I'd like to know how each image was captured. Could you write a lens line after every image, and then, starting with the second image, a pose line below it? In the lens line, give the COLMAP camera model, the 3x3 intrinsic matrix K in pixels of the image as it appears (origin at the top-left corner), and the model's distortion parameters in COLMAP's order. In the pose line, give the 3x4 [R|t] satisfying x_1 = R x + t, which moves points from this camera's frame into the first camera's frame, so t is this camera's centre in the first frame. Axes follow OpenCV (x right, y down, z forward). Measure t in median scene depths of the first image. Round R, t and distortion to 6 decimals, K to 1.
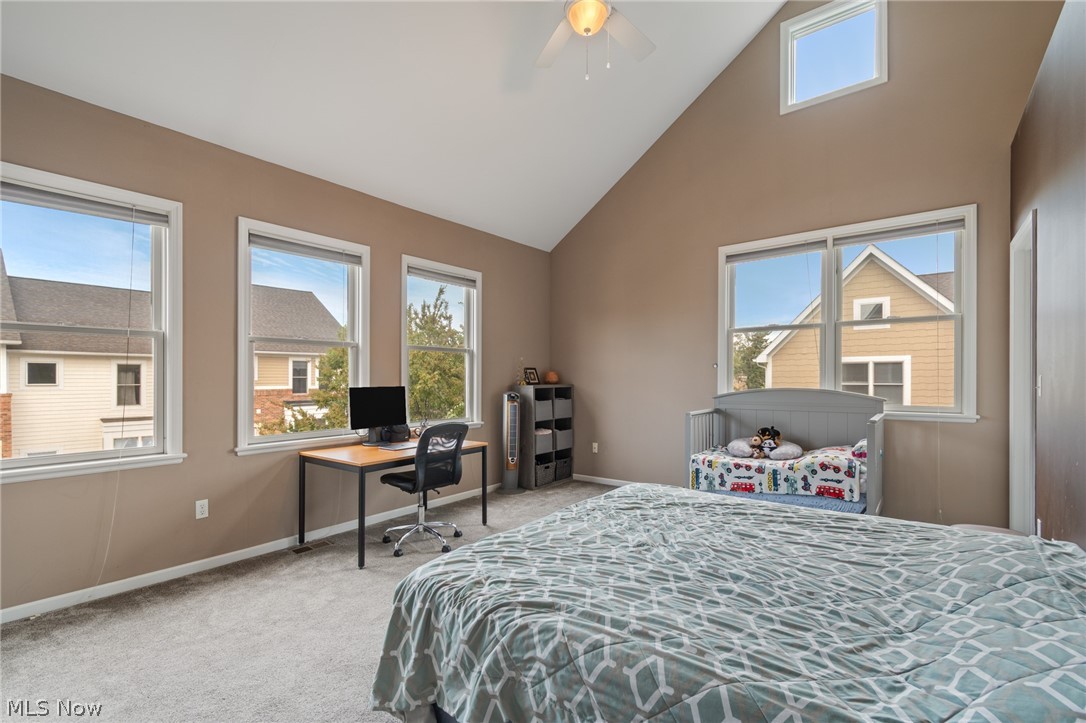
lens RADIAL K [[499.9, 0, 543.0], [0, 499.9, 361.5], [0, 0, 1]] dist [-0.002142, 0.026821]
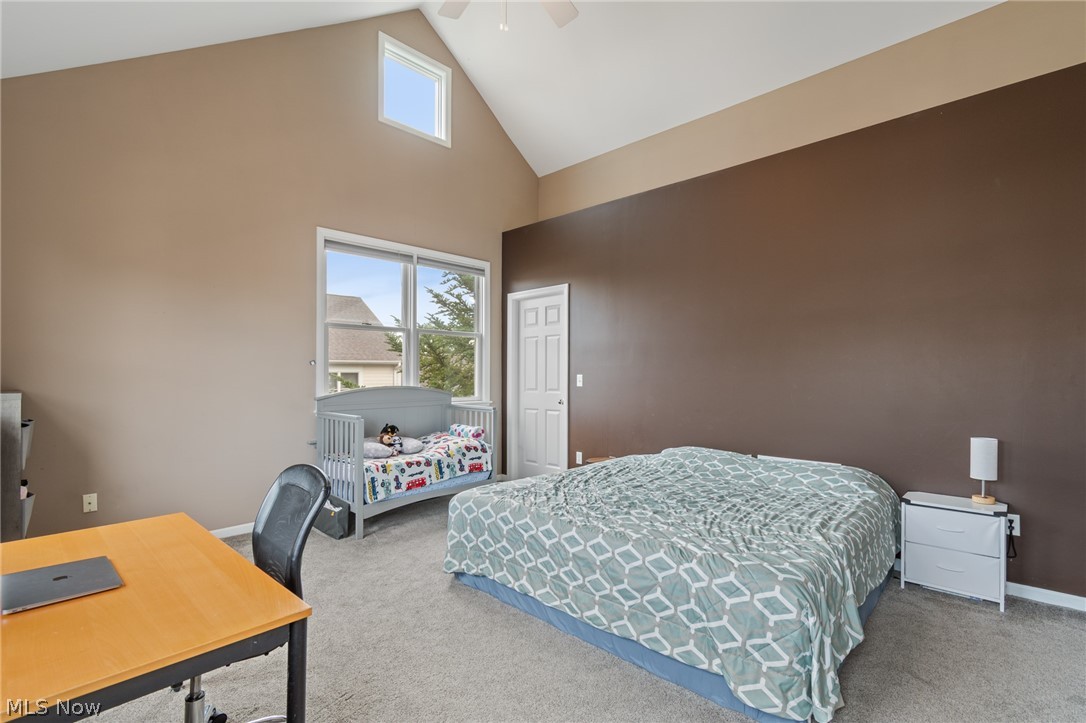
lens RADIAL K [[499.9, 0, 543.0], [0, 499.9, 361.5], [0, 0, 1]] dist [-0.002142, 0.026821]
pose [[0.099230, 0.030428, 0.994599, -0.594453], [-0.029405, 0.999186, -0.027635, 0.023682], [-0.994630, -0.026504, 0.100044, 0.650590]]
